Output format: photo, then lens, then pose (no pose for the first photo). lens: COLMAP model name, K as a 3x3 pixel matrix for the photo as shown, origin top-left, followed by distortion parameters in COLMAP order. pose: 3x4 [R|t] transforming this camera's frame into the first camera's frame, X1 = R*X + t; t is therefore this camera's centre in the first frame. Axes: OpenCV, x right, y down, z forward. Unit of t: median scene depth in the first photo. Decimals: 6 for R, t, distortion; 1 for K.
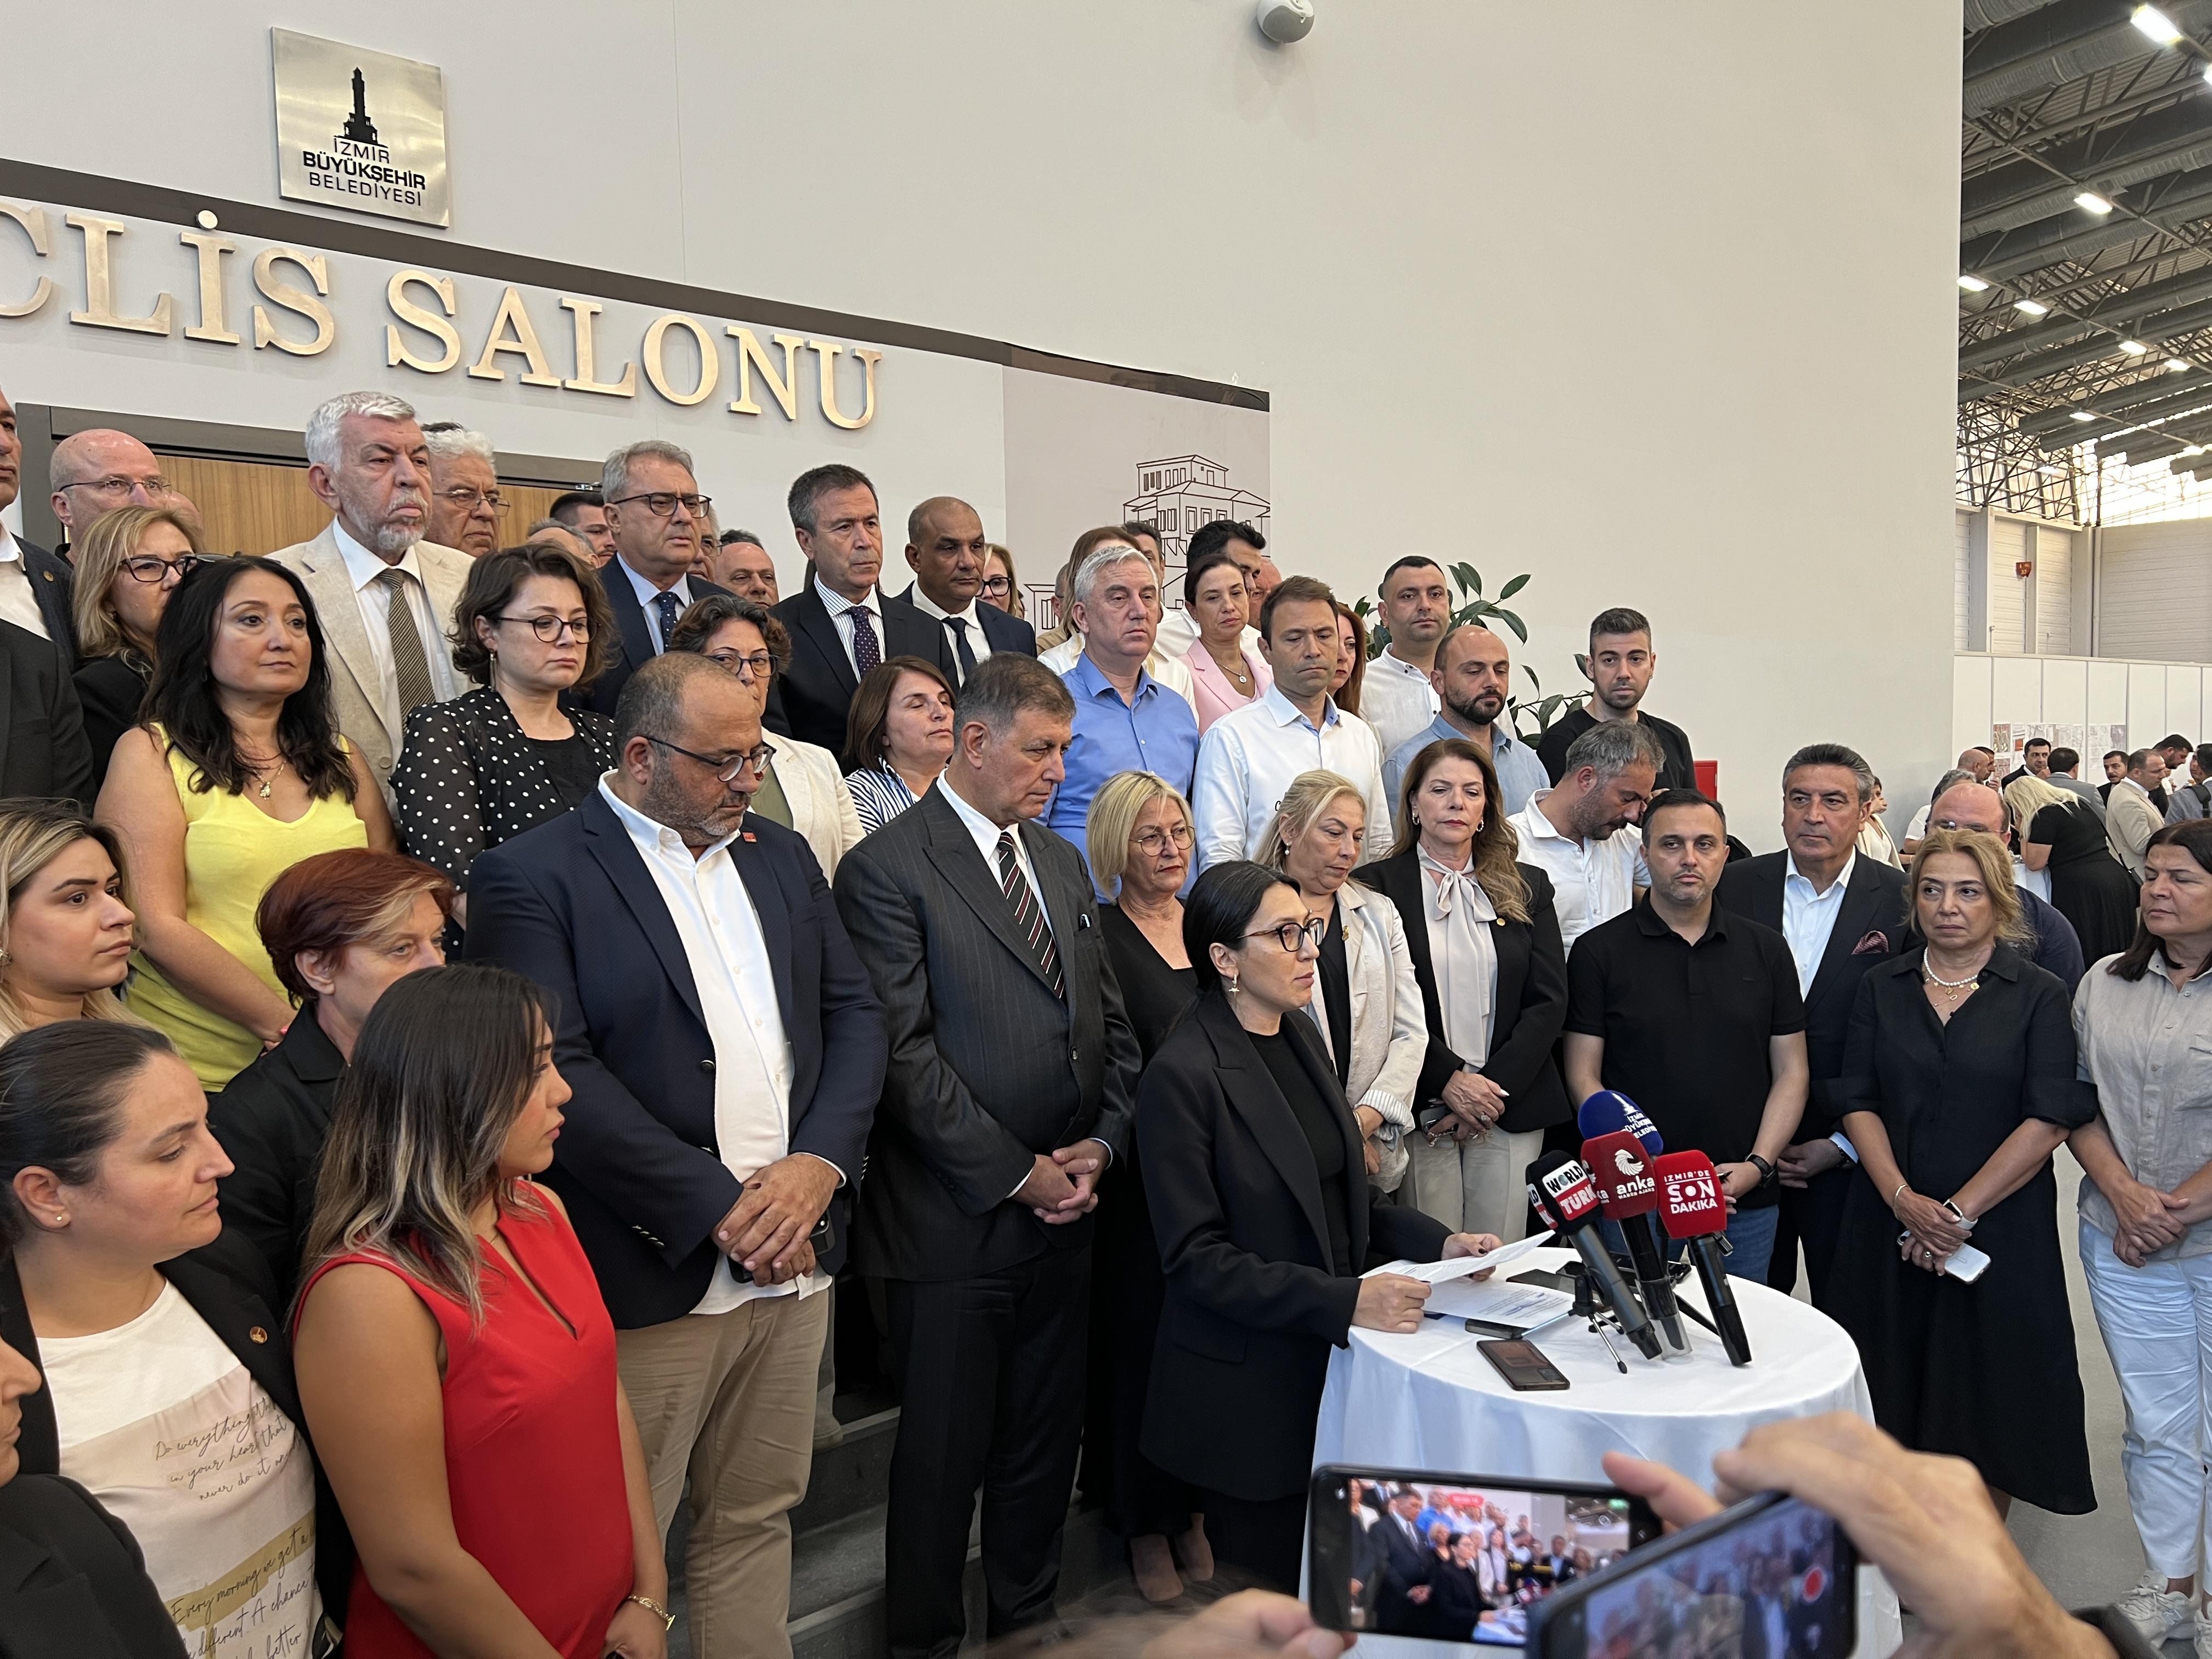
lens RADIAL K [[1655.1, 0, 1113.1], [0, 1655.1, 841.3], [0, 0, 1]] dist [0.053312, -0.060652]
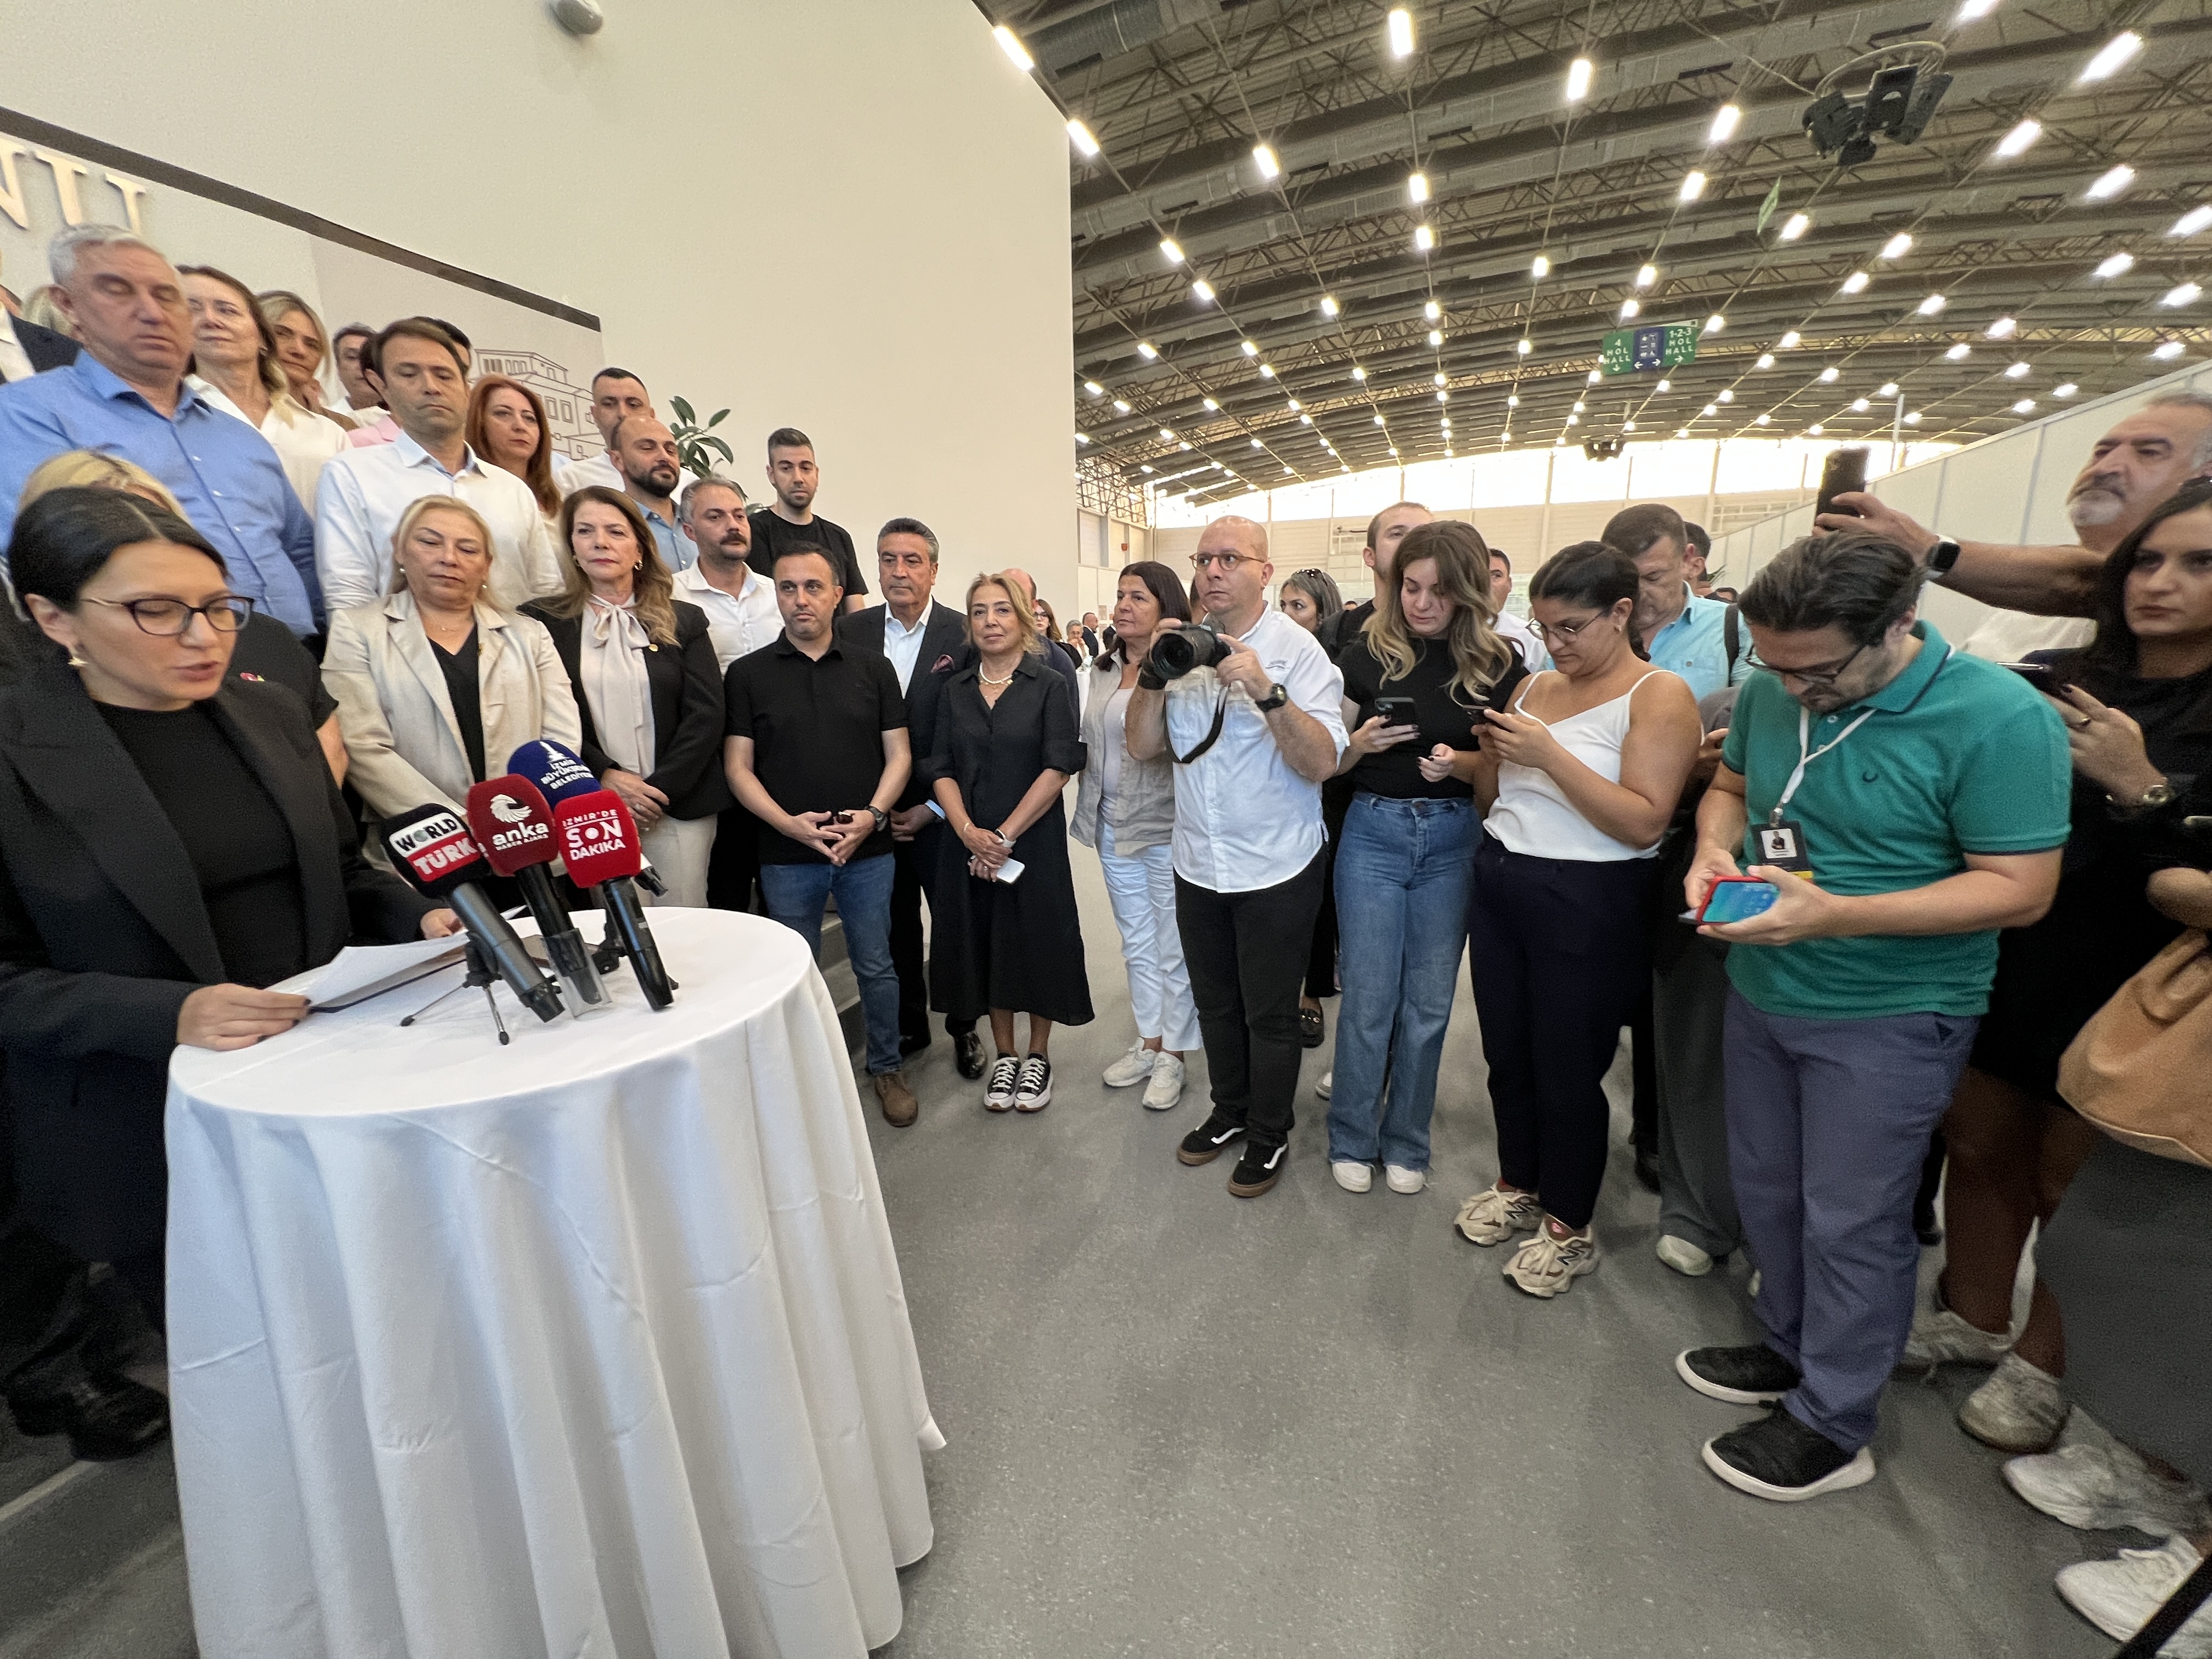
lens RADIAL K [[885.2, 0, 1096.2], [0, 885.2, 824.0], [0, 0, 1]] dist [-0.003471, 0.000256]
pose [[0.894864, -0.092938, 0.436555, 0.311965], [0.026212, 0.987336, 0.156462, 0.112024], [-0.445568, -0.128569, 0.885968, 0.372067]]
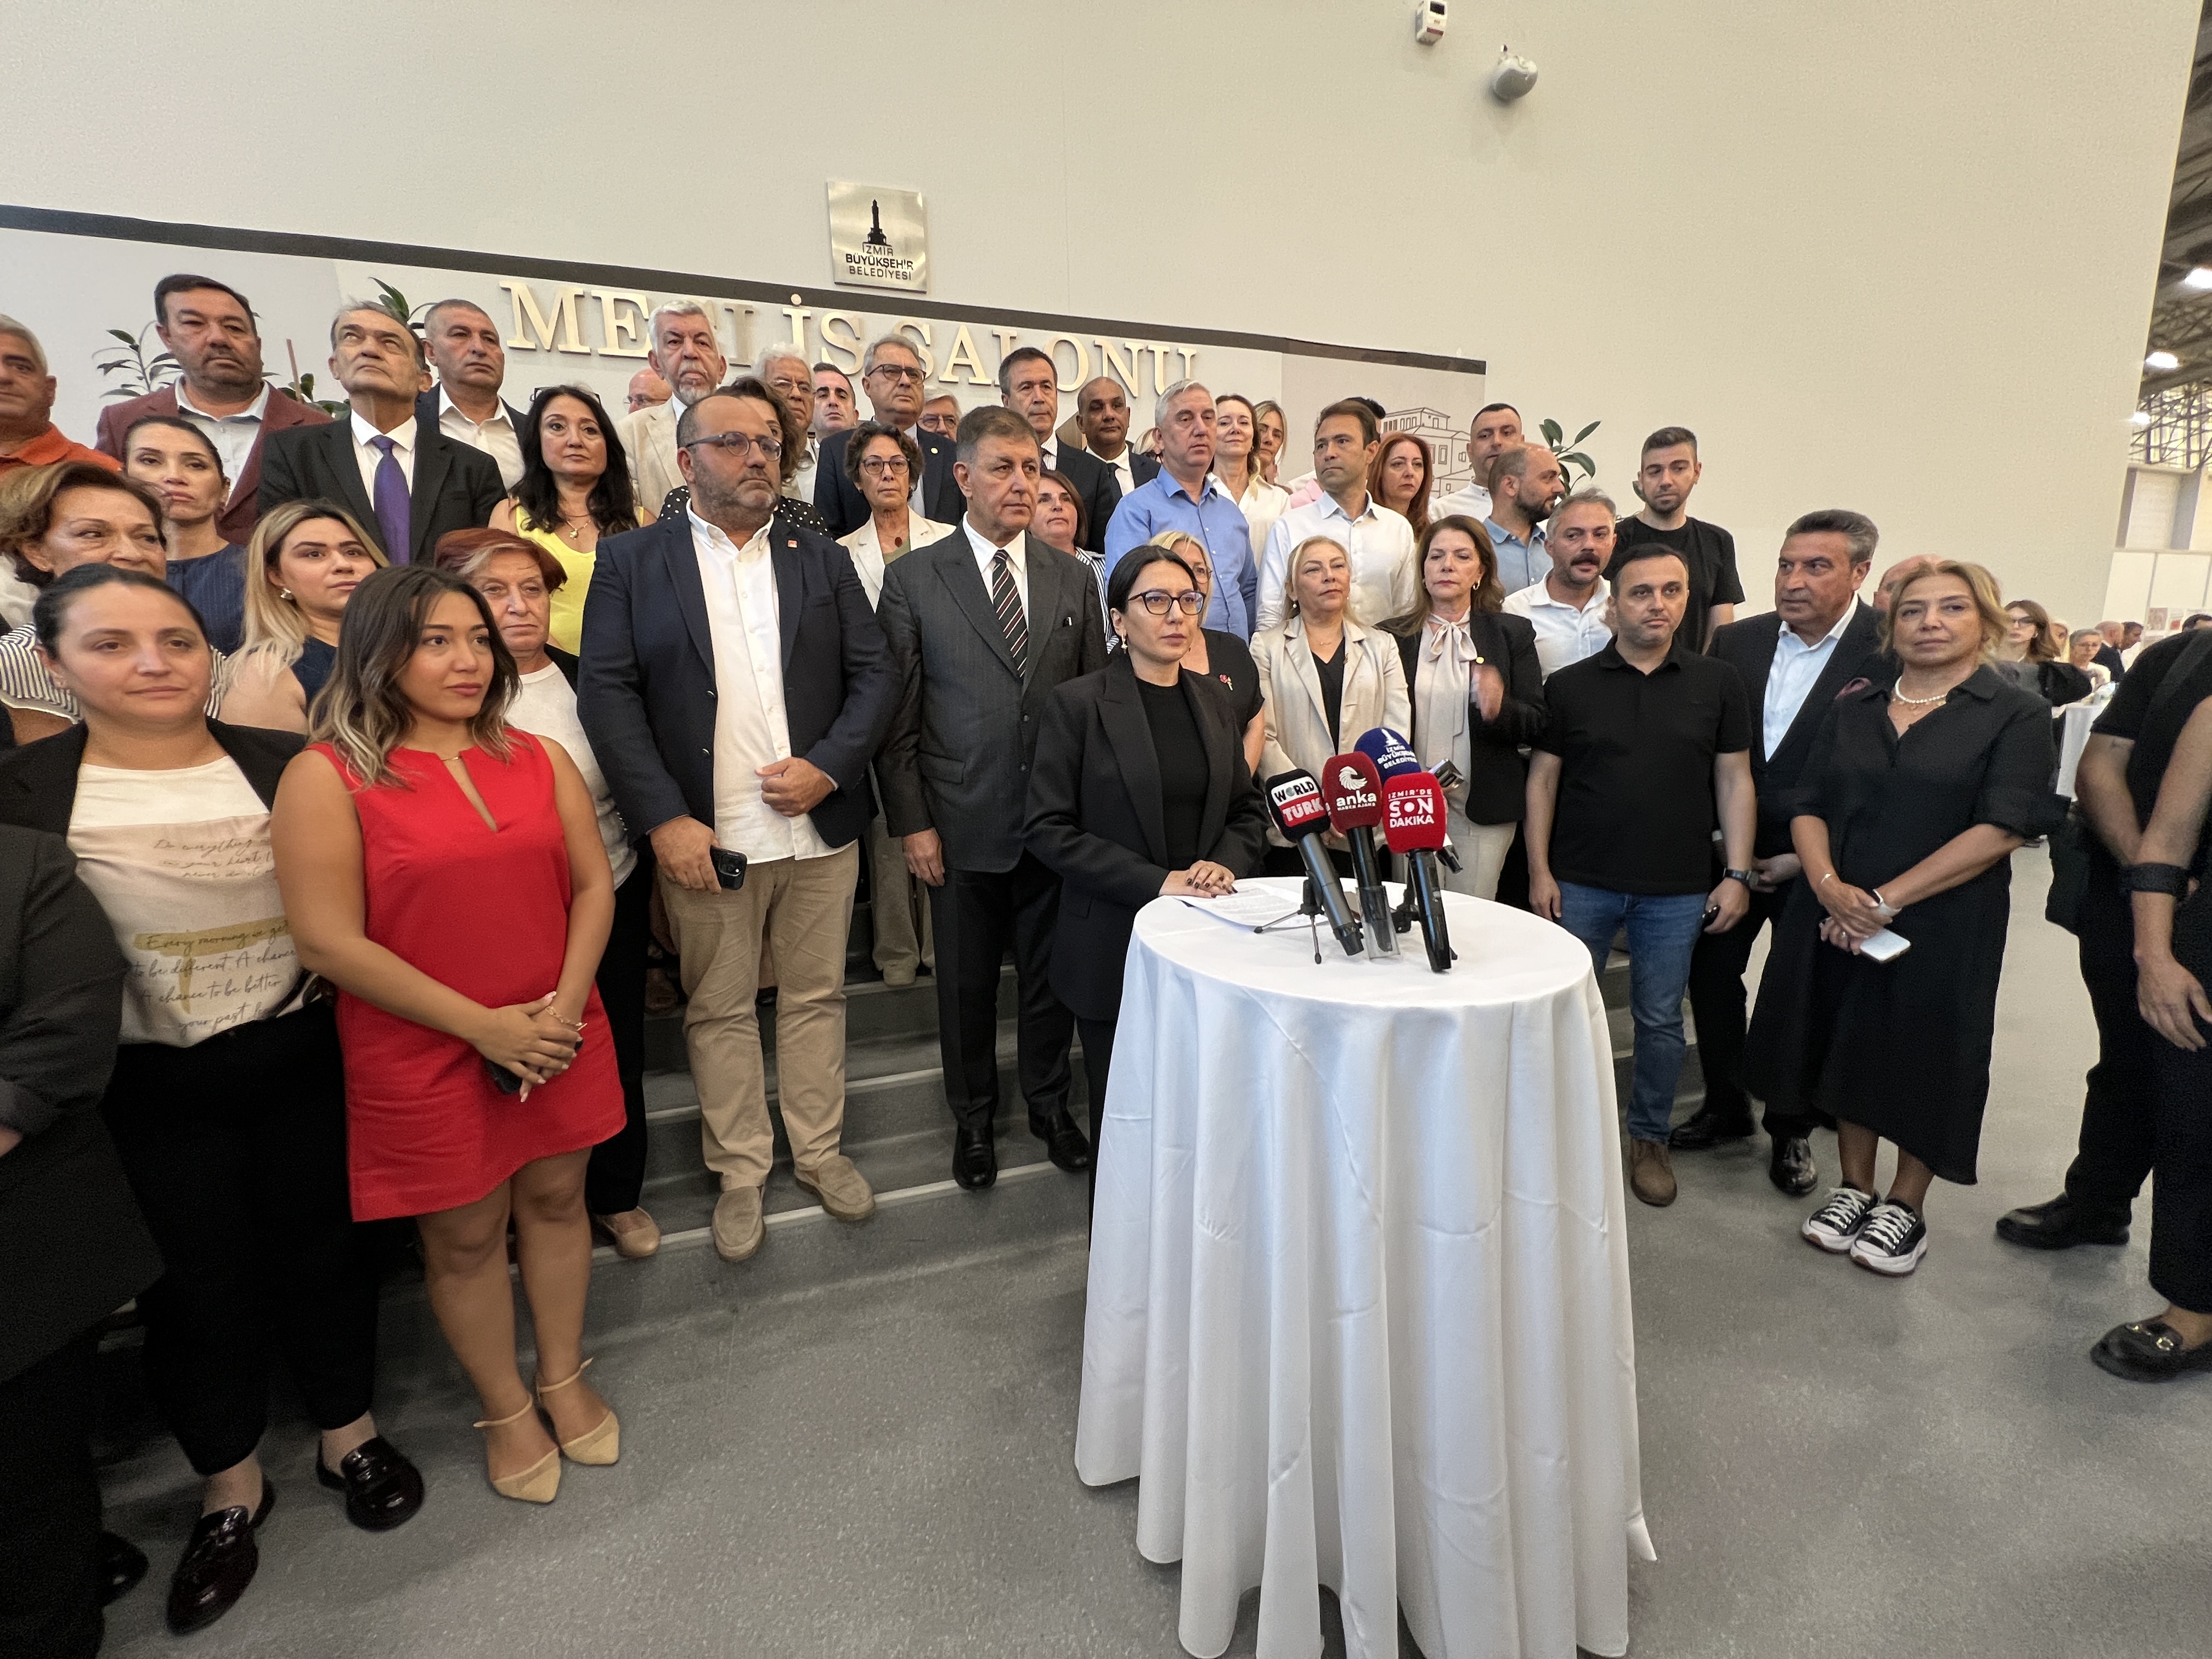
lens RADIAL K [[885.2, 0, 1099.5], [0, 885.2, 823.0], [0, 0, 1]] dist [-0.003471, 0.000256]
pose [[0.922052, 0.064637, -0.381631, 0.310020], [-0.017607, 0.991942, 0.125467, 0.124999], [0.386665, -0.108968, 0.915760, 0.337022]]
